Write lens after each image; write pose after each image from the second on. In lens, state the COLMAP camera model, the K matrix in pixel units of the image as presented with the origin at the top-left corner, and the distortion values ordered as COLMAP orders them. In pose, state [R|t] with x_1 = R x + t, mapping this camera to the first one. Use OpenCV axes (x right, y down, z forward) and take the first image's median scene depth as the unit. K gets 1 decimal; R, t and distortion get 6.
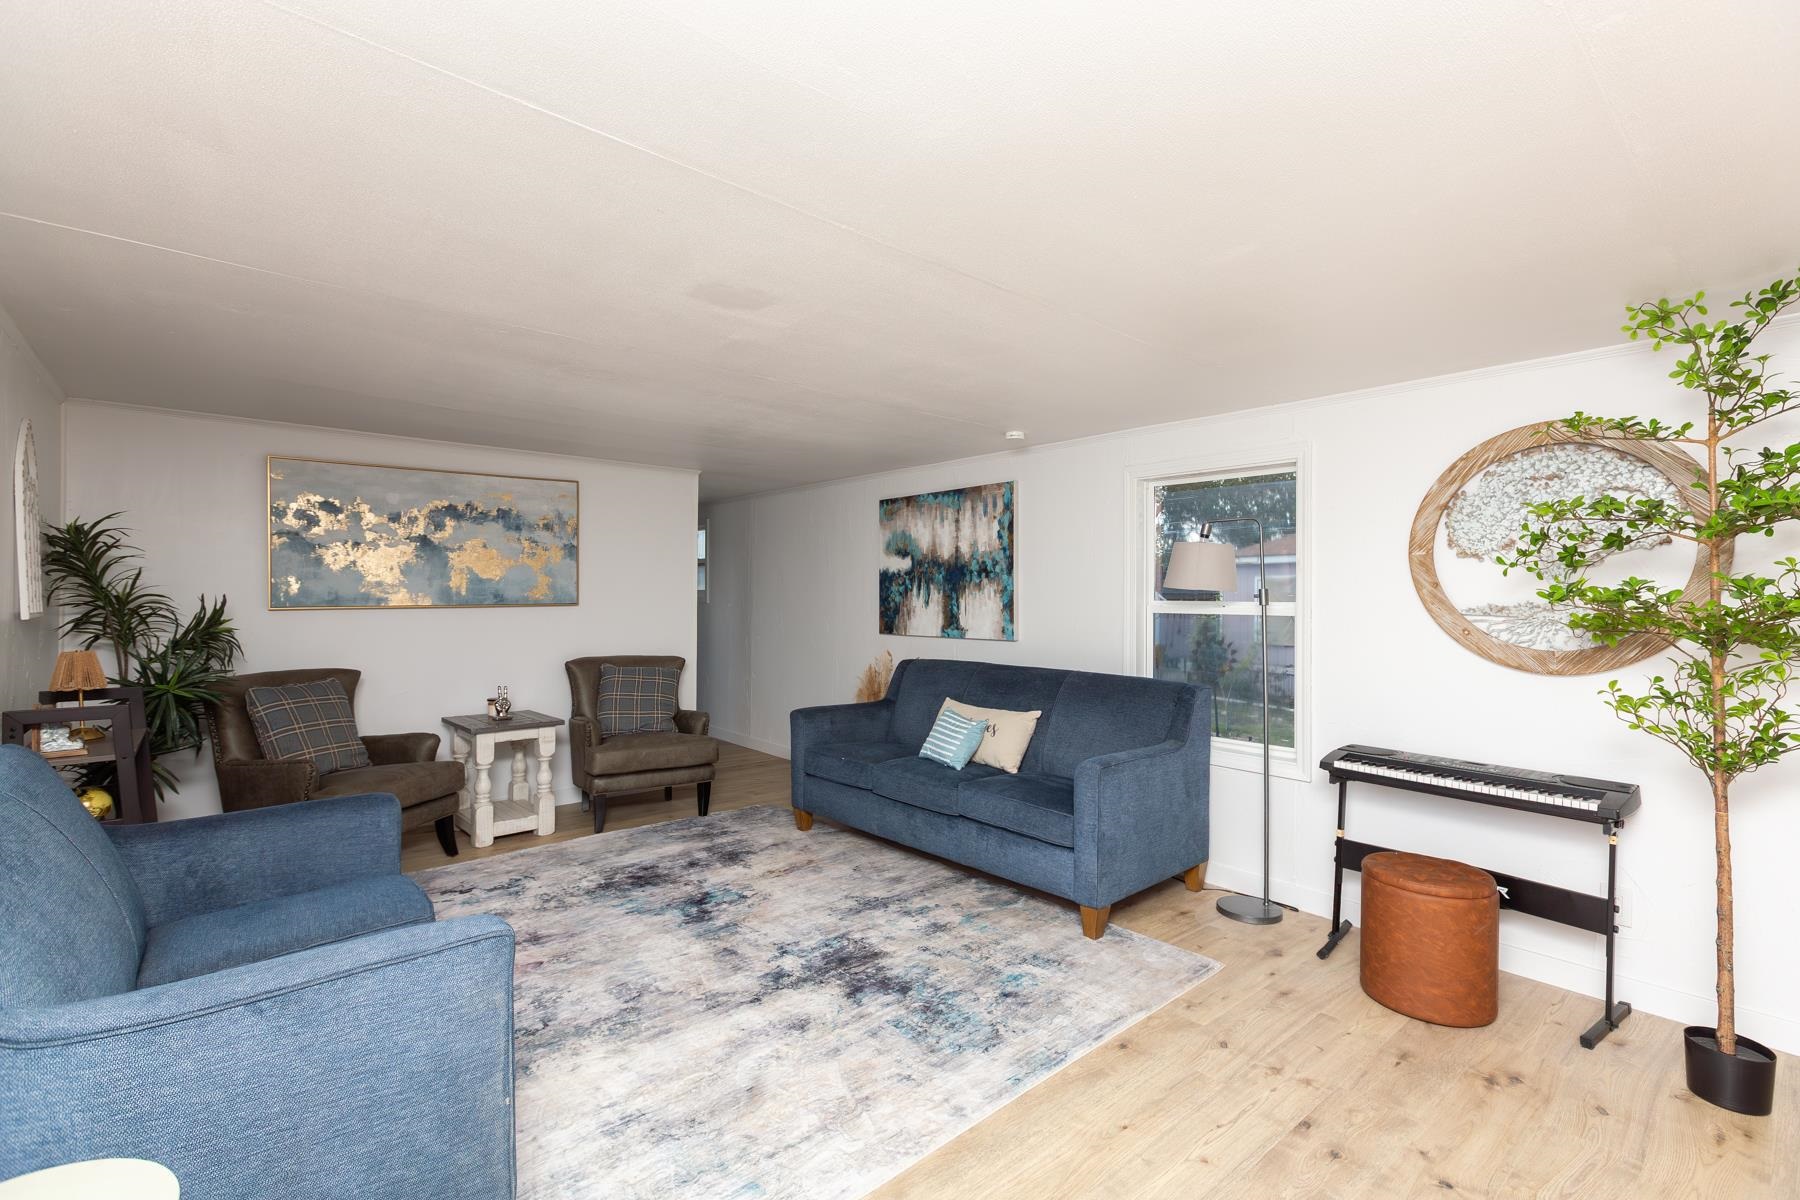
lens RADIAL K [[821.2, 0, 896.5], [0, 821.2, 590.5], [0, 0, 1]] dist [0.006451, -0.001835]
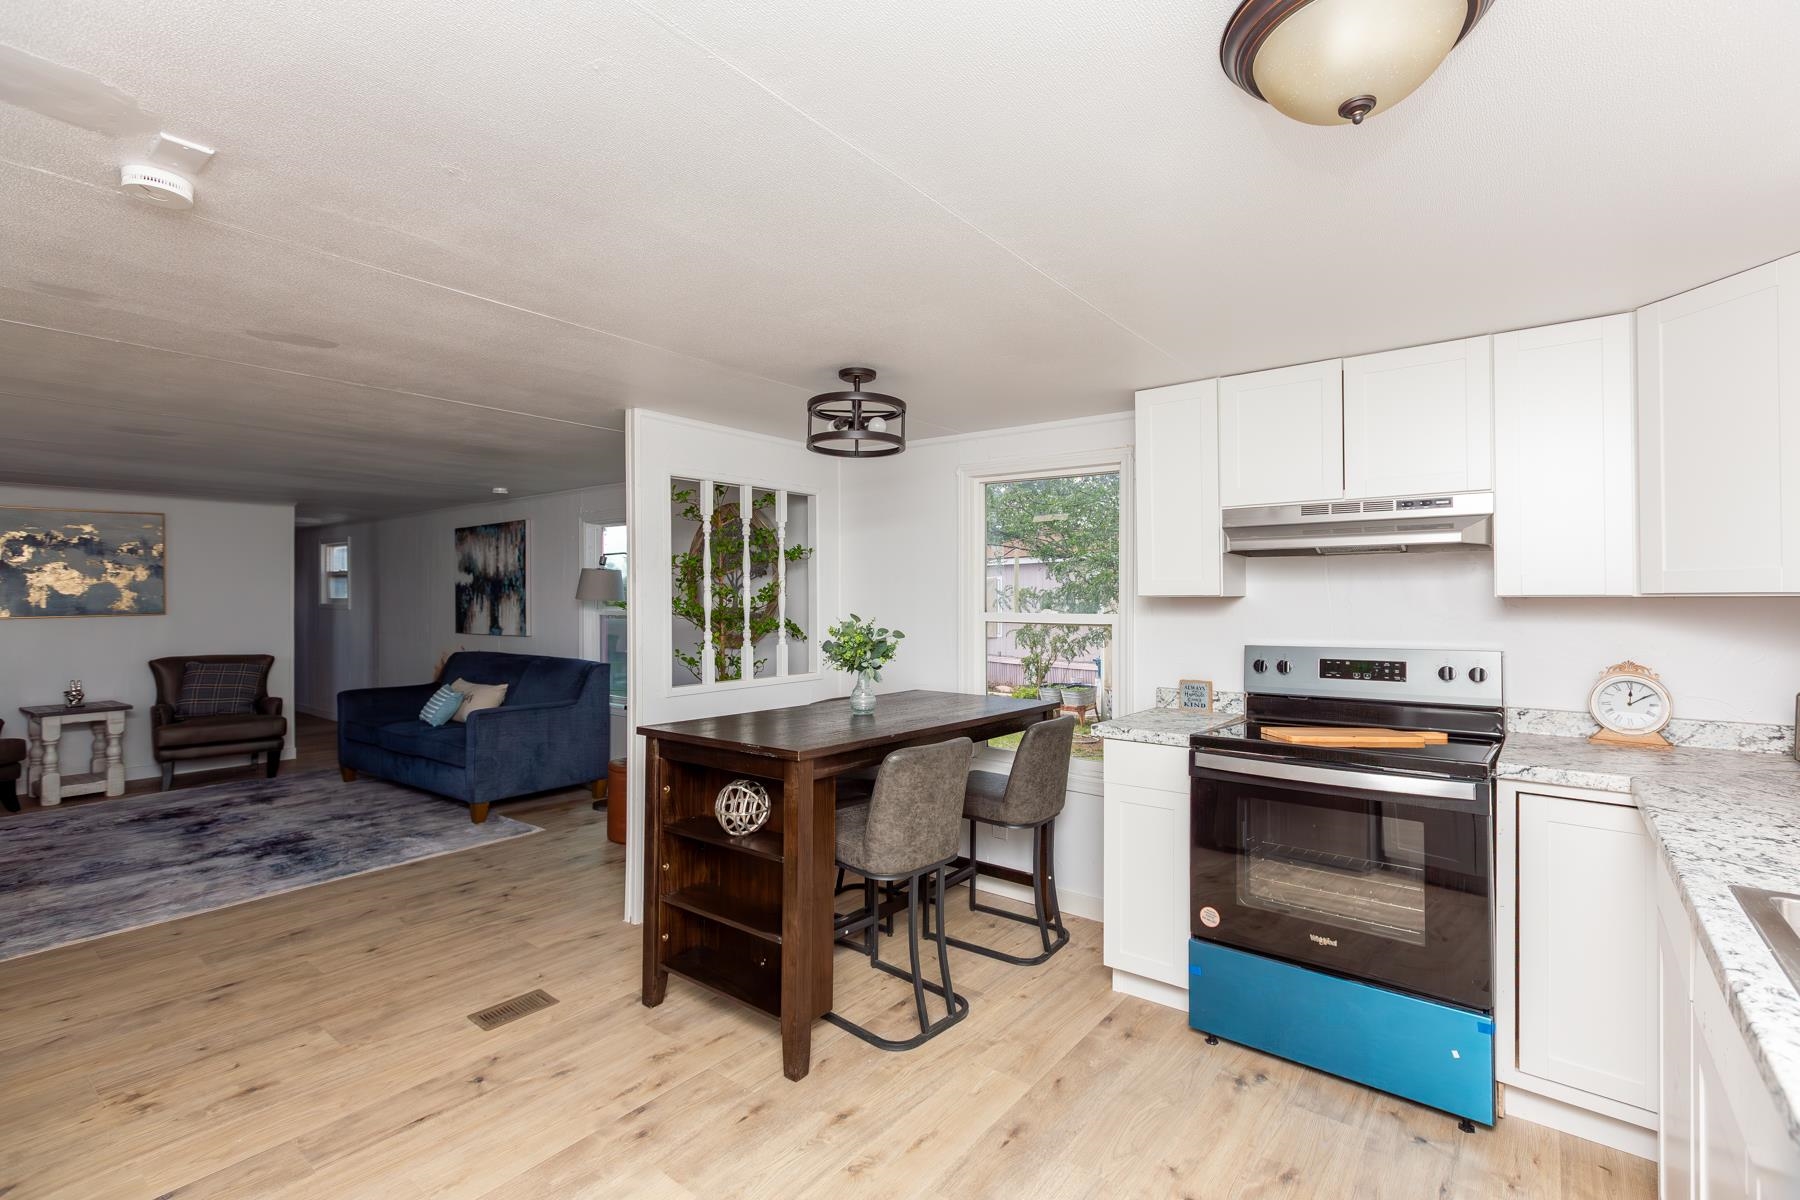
lens RADIAL K [[821.2, 0, 904.7], [0, 821.2, 586.9], [0, 0, 1]] dist [0.006451, -0.001835]
pose [[0.978267, -0.006486, 0.207248, 0.530540], [0.007164, 0.999971, -0.002523, -0.014749], [-0.207226, 0.003953, 0.978285, -0.527415]]
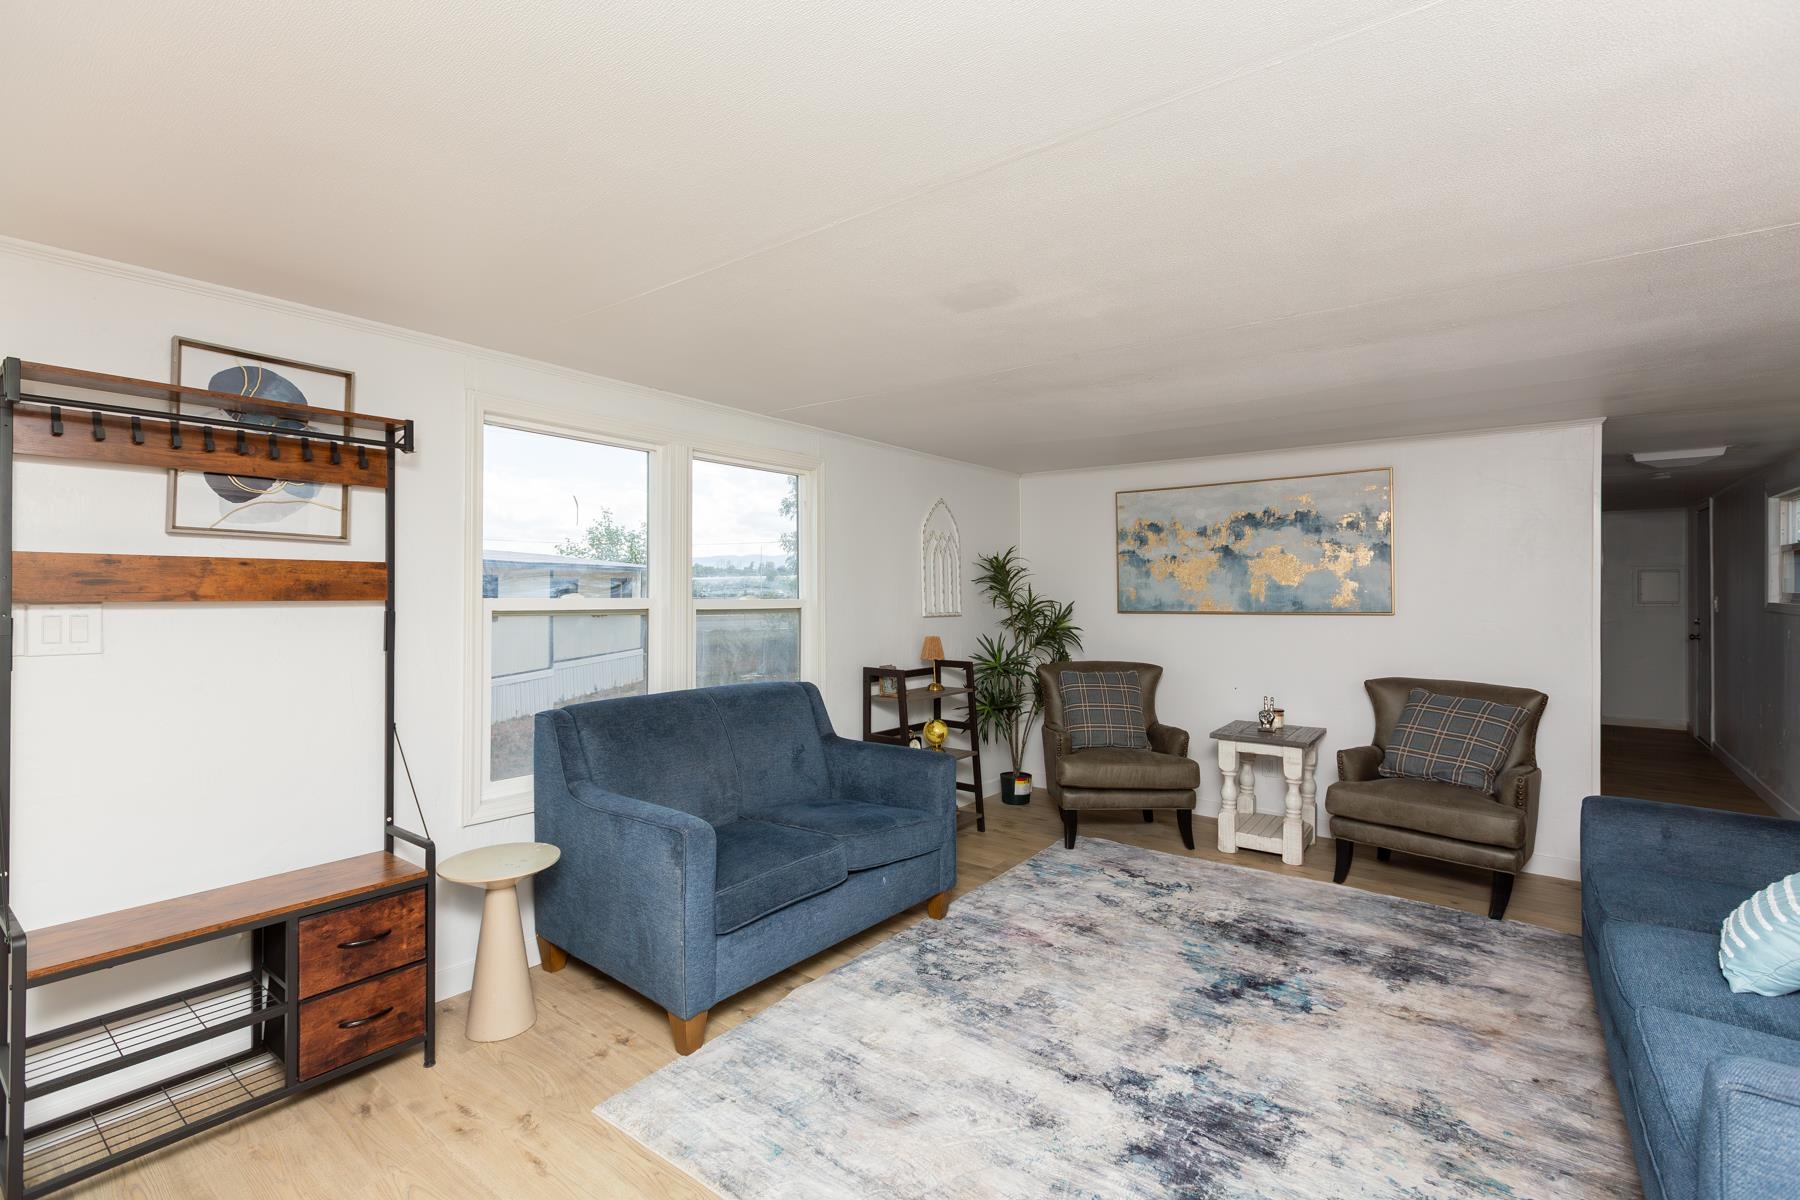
lens RADIAL K [[821.2, 0, 908.2], [0, 821.2, 588.5], [0, 0, 1]] dist [0.006451, -0.001835]
pose [[0.186607, -0.008288, -0.982400, 0.416028], [0.007250, 0.999949, -0.007059, -0.007667], [0.982408, -0.005805, 0.186658, 0.428153]]
